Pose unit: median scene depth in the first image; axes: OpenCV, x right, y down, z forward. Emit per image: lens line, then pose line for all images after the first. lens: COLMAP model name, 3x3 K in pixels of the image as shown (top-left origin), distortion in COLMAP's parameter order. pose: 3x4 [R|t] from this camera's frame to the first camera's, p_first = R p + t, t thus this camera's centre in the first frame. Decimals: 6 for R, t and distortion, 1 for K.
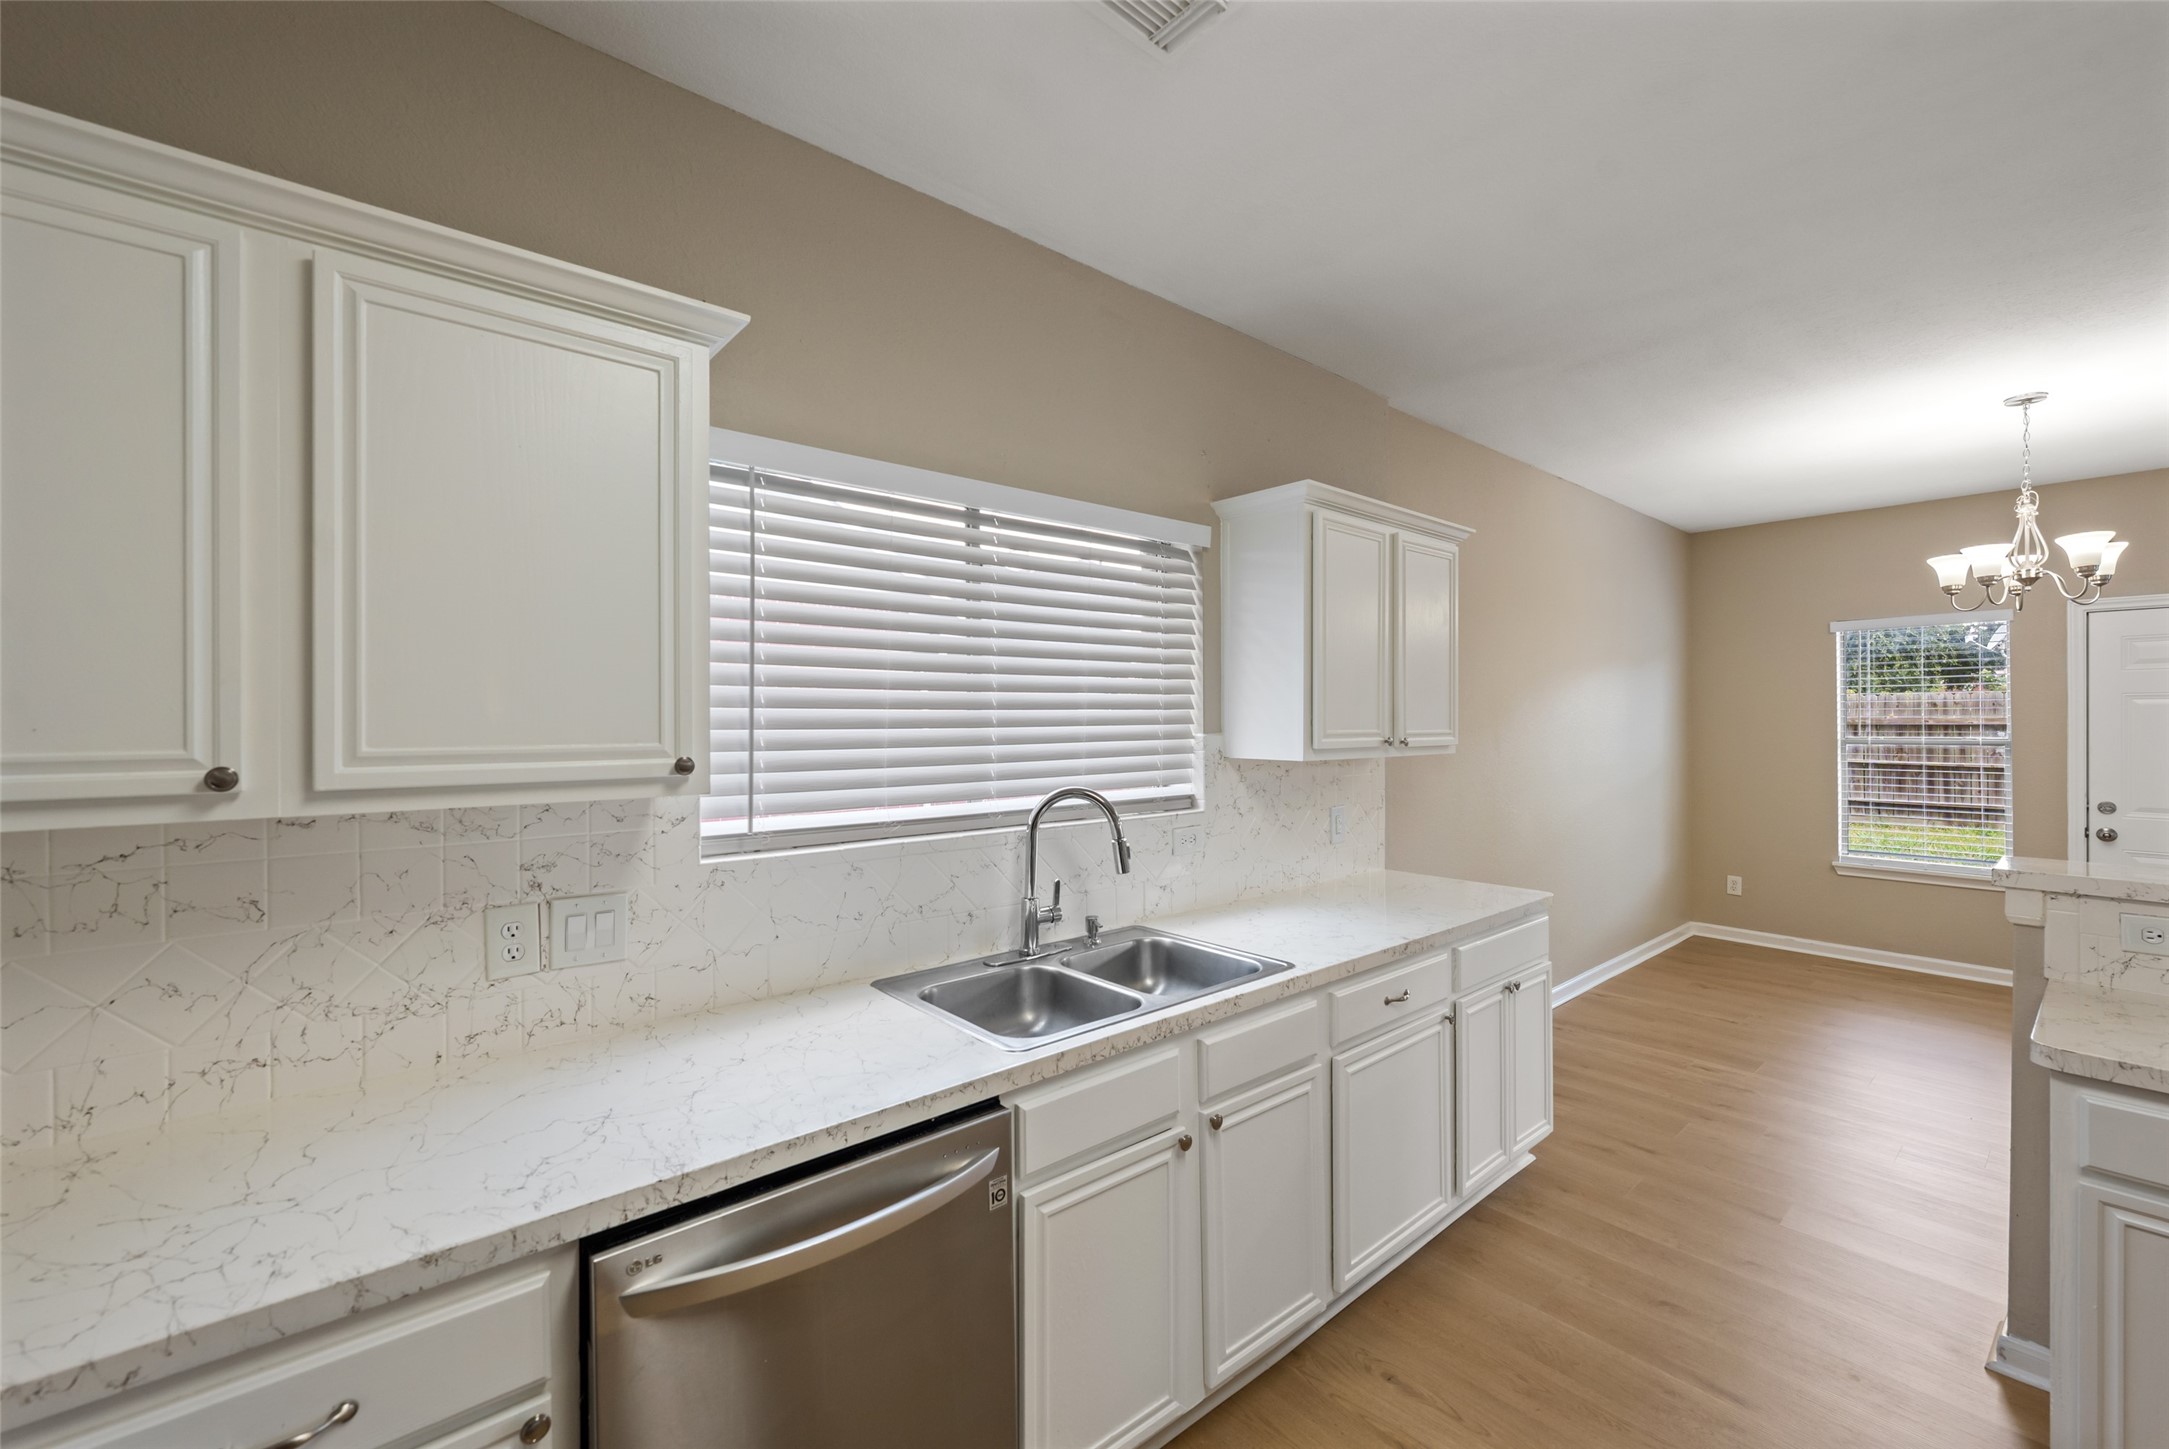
lens RADIAL K [[873.7, 0, 1078.1], [0, 873.7, 719.4], [0, 0, 1]] dist [-0.001068, -0.000238]
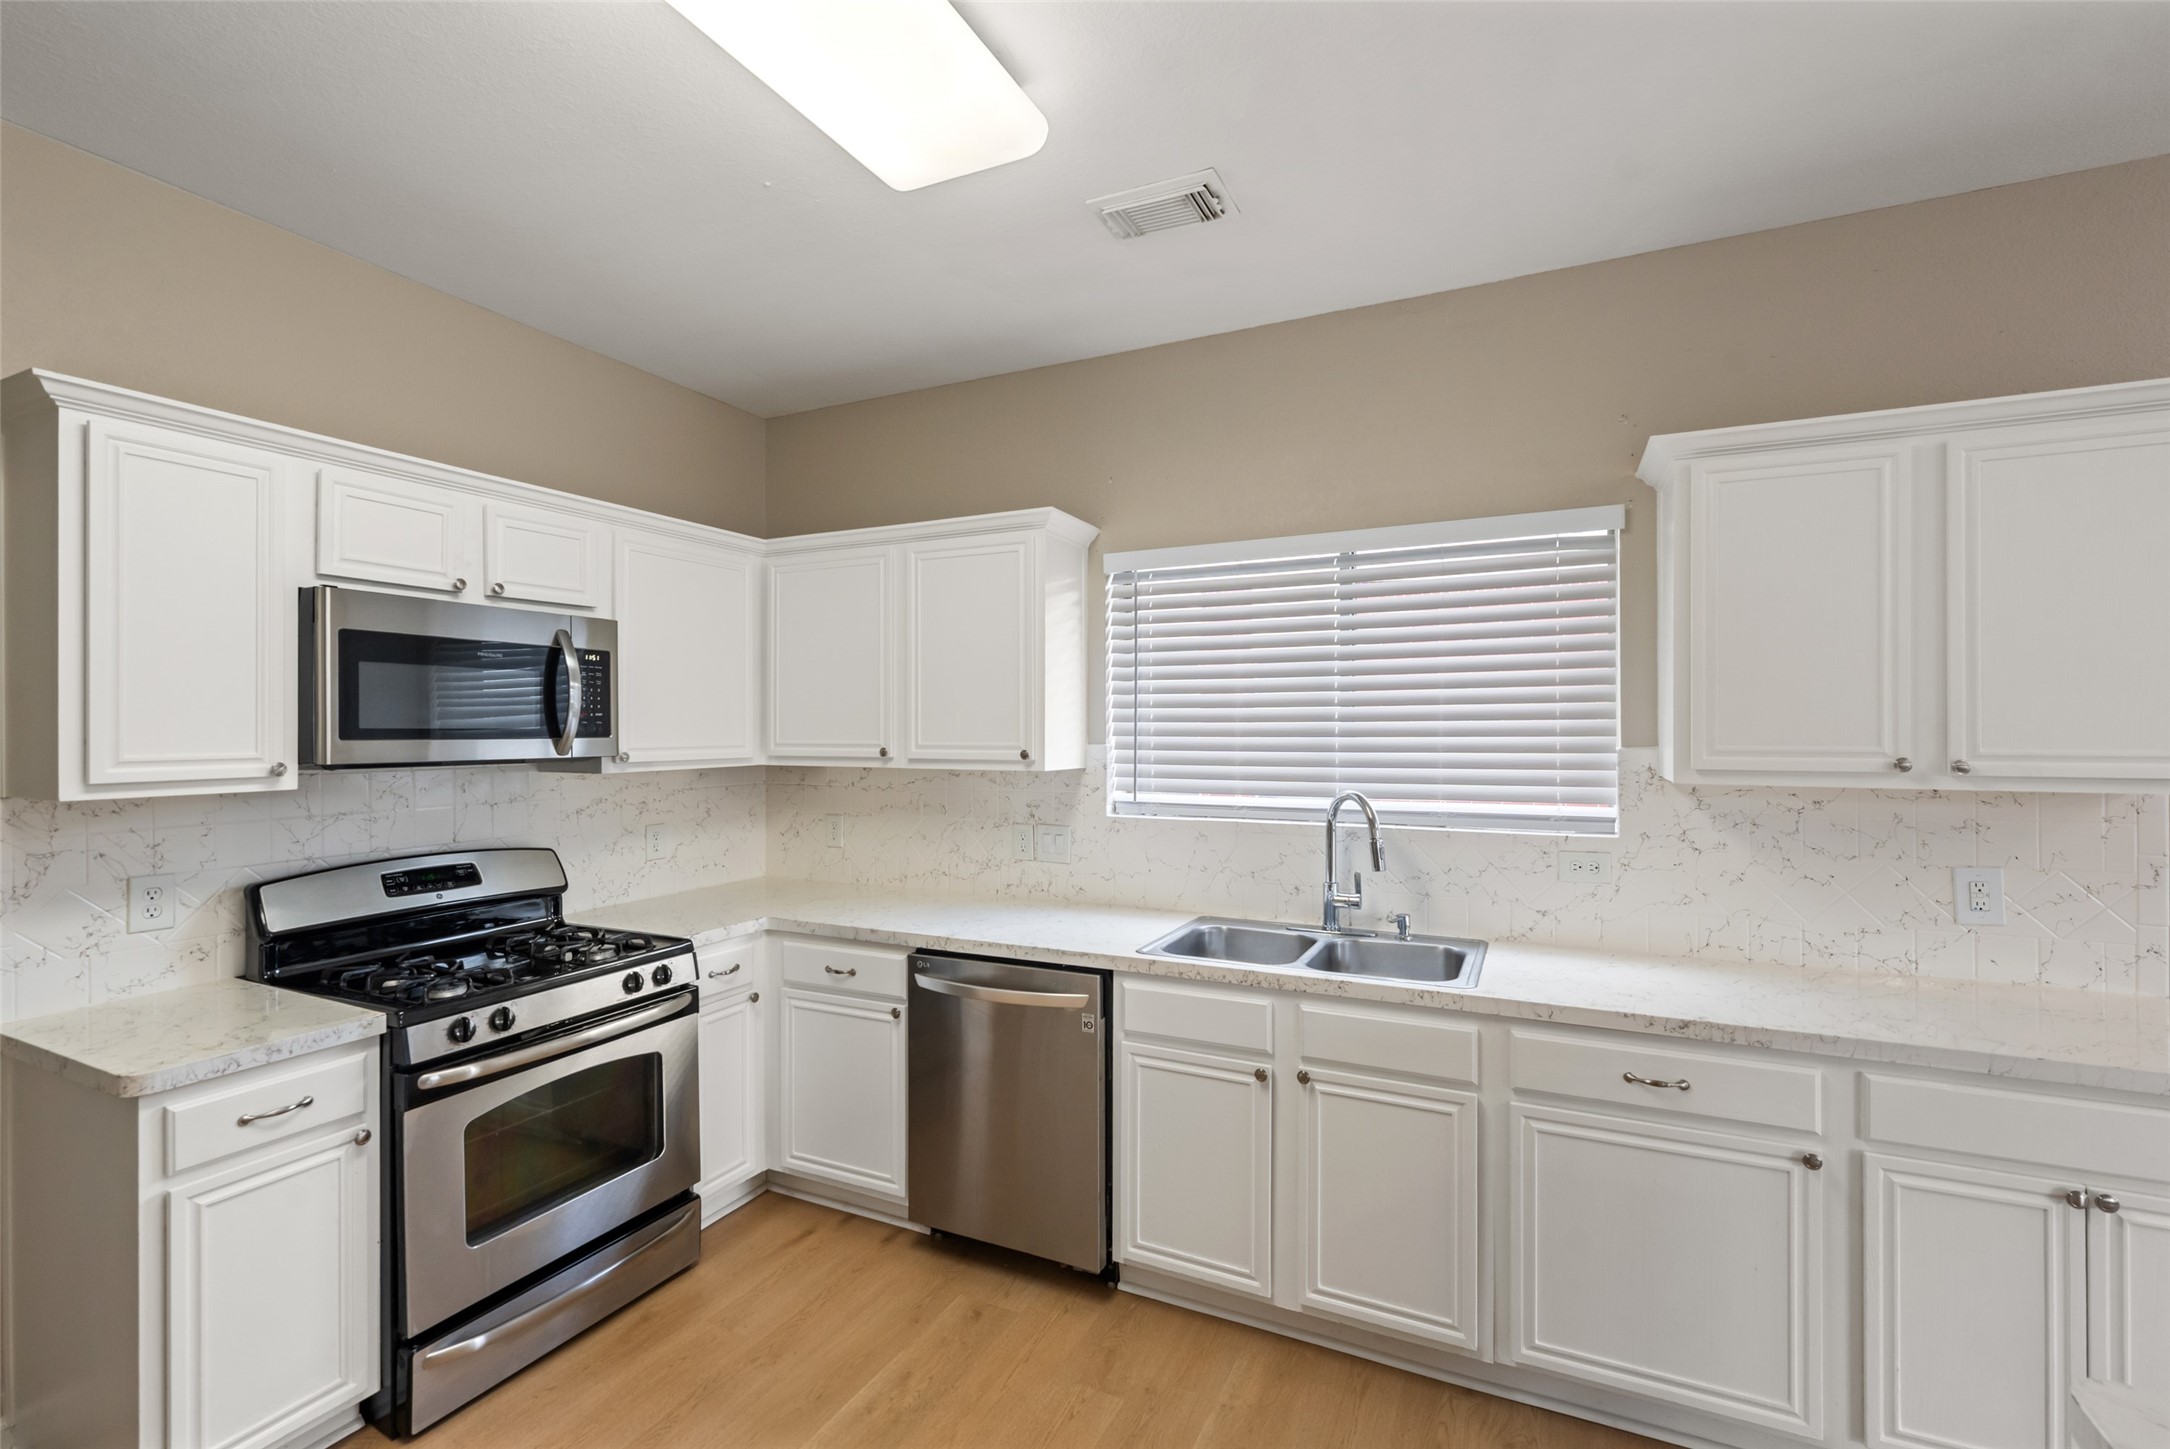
lens RADIAL K [[957.5, 0, 1085.0], [0, 957.5, 724.5], [0, 0, 1]] dist [0.002655, 0.000214]
pose [[0.405190, -0.001175, -0.914232, 0.961904], [0.001239, 0.999999, -0.000736, -0.007114], [0.914231, -0.000835, 0.405192, 0.172686]]
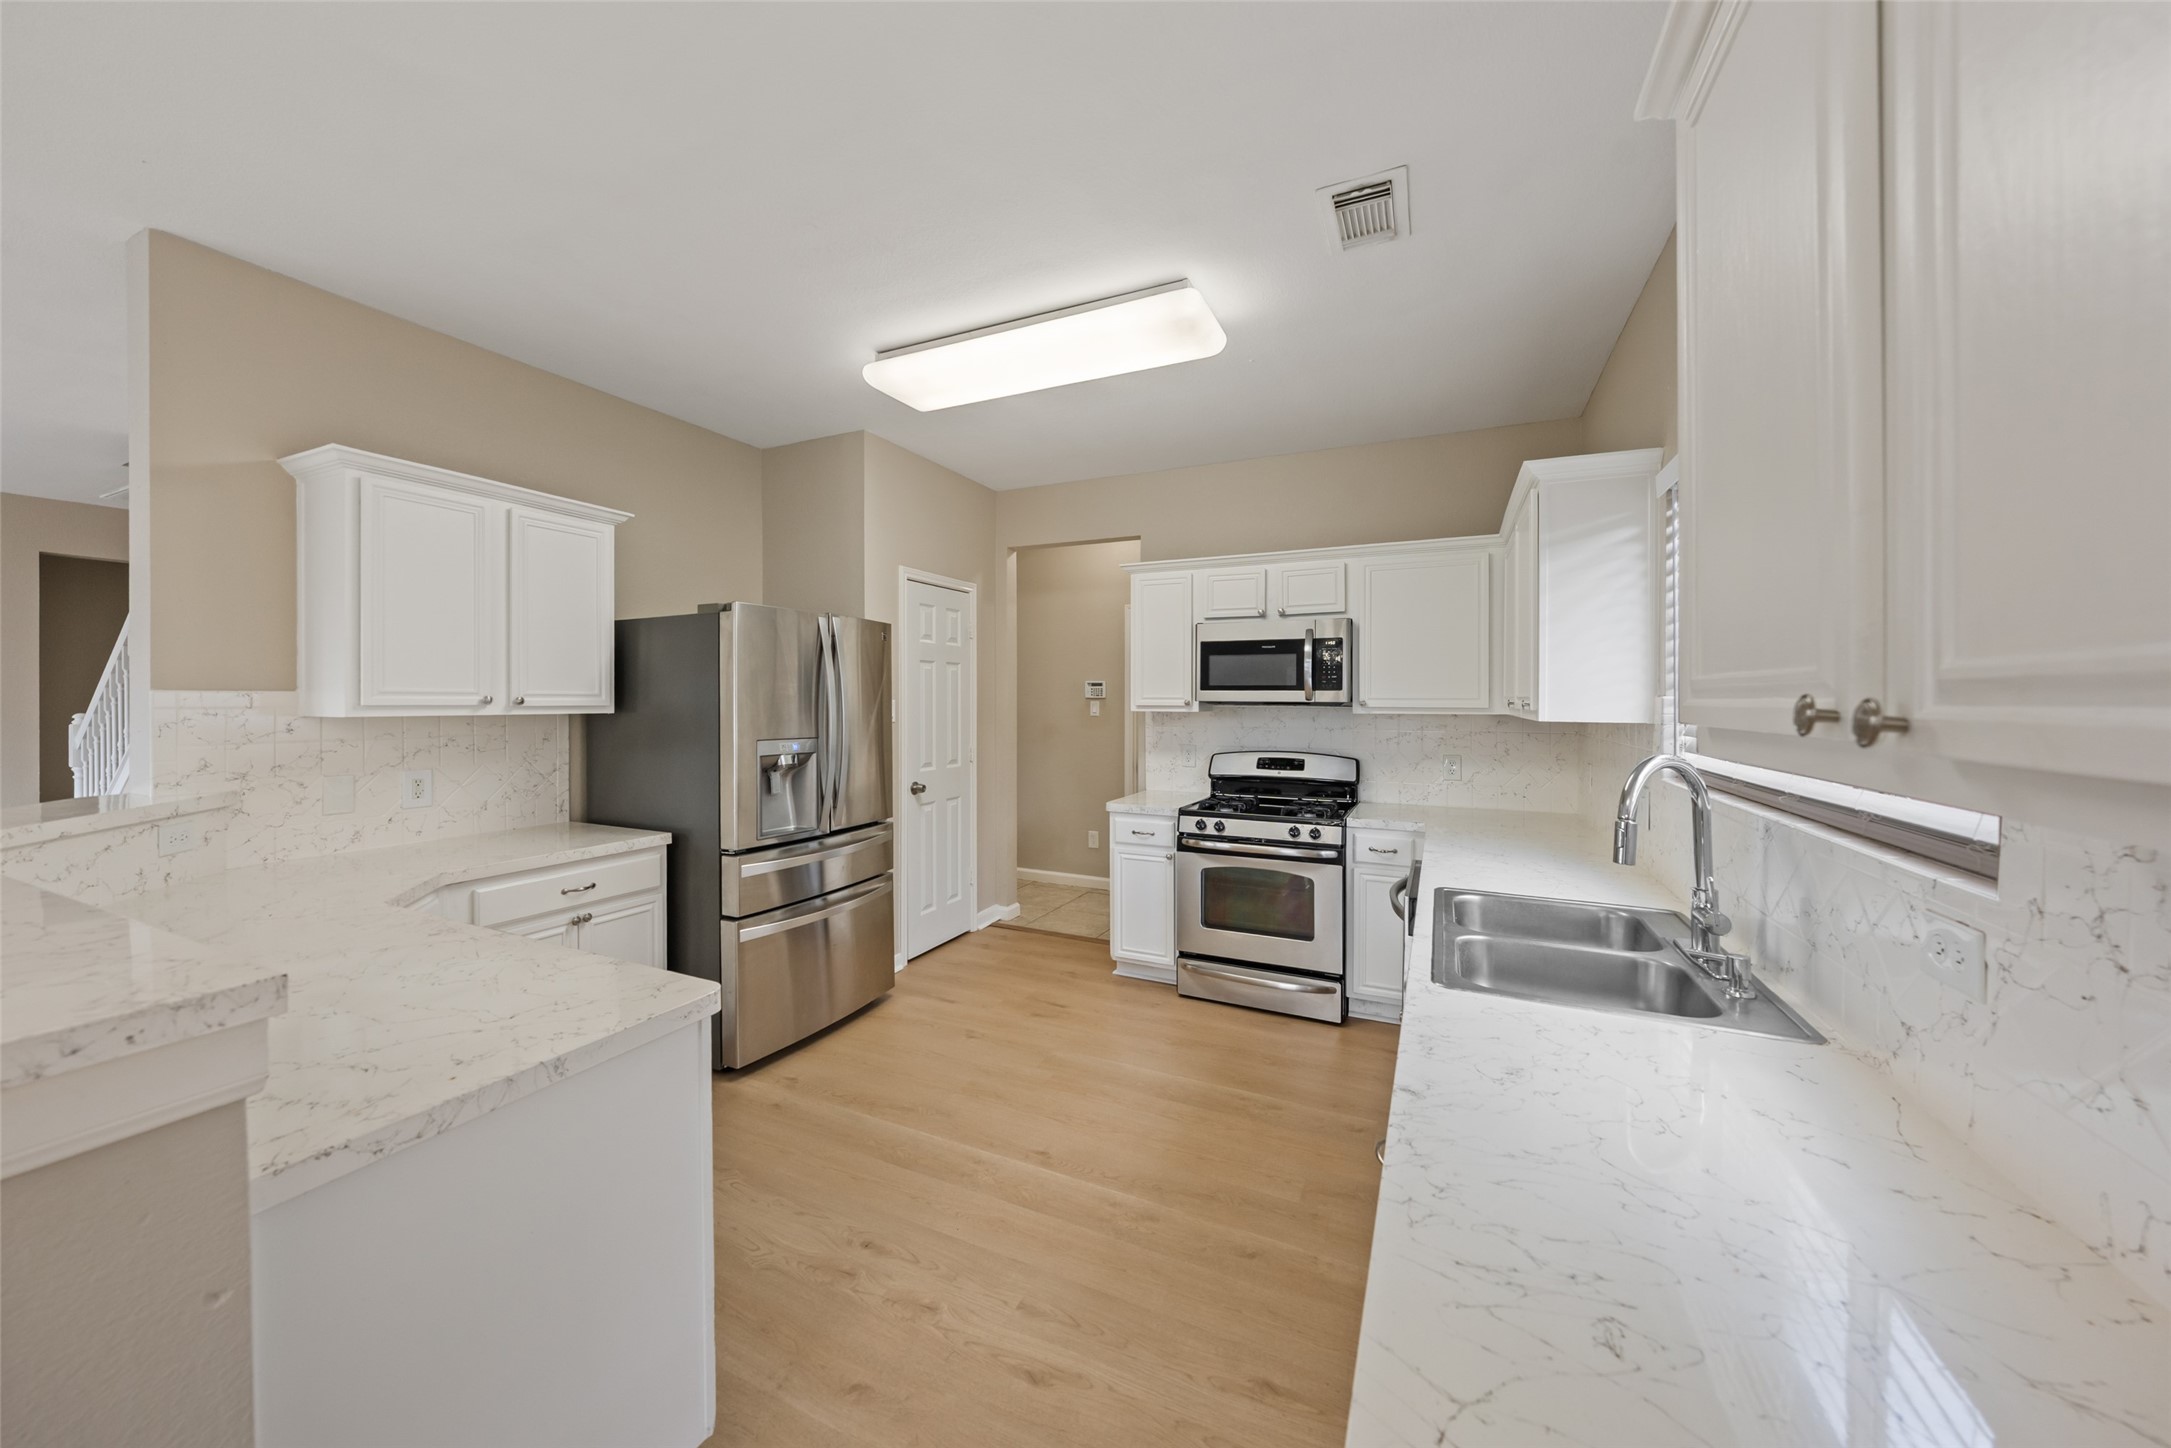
lens RADIAL K [[766.4, 0, 1072.7], [0, 766.4, 710.0], [0, 0, 1]] dist [-0.000886, -0.000124]
pose [[-0.912637, 0.004155, -0.408750, 0.758731], [-0.002245, 0.999882, 0.015175, 0.025676], [0.408765, 0.014767, -0.912520, 1.368967]]
